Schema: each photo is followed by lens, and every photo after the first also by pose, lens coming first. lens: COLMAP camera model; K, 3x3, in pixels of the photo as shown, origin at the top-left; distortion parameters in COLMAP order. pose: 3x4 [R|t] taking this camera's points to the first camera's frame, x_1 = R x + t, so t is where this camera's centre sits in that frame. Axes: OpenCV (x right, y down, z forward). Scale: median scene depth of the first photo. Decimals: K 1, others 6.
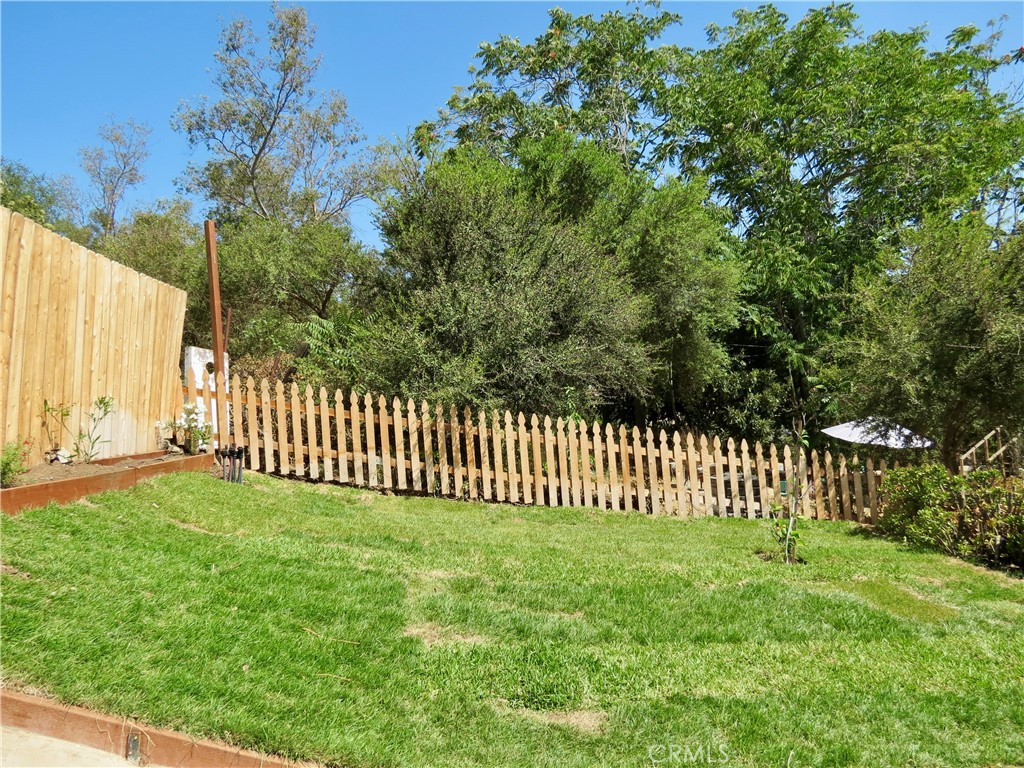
lens RADIAL K [[721.8, 0, 508.9], [0, 721.8, 387.5], [0, 0, 1]] dist [-0.040078, 0.022024]
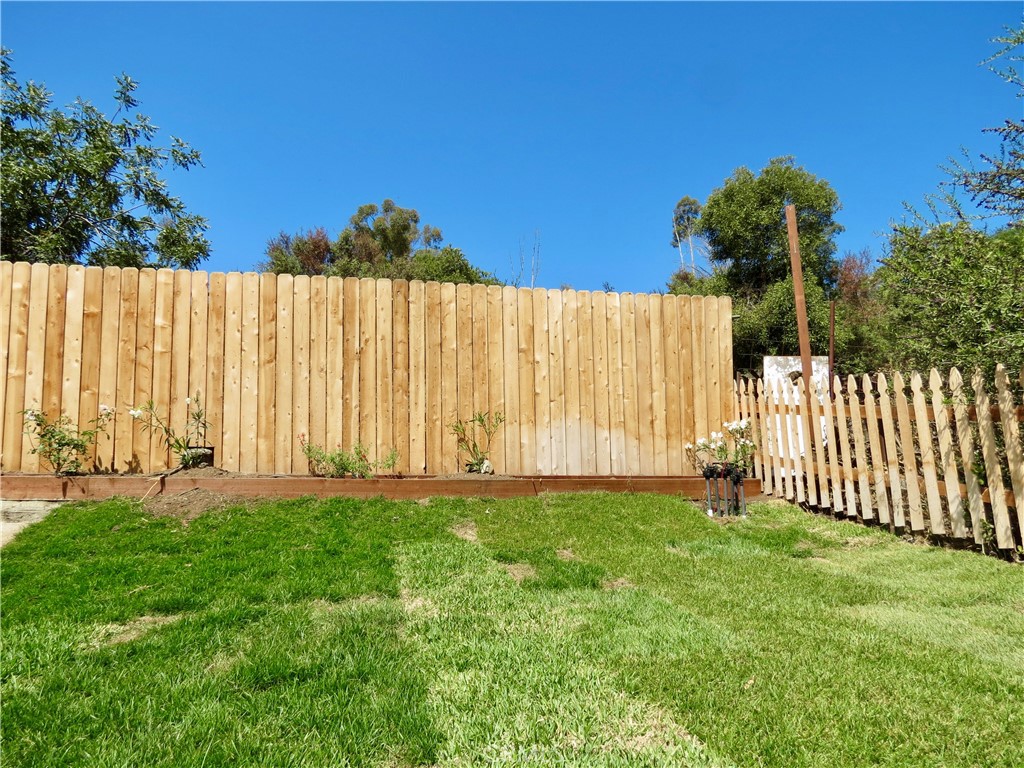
lens RADIAL K [[721.8, 0, 508.9], [0, 721.8, 387.5], [0, 0, 1]] dist [-0.040078, 0.022024]
pose [[0.101167, -0.158103, -0.982226, 0.366897], [0.039731, 0.987146, -0.154803, 0.101470], [0.994076, -0.023363, 0.106148, 0.620792]]
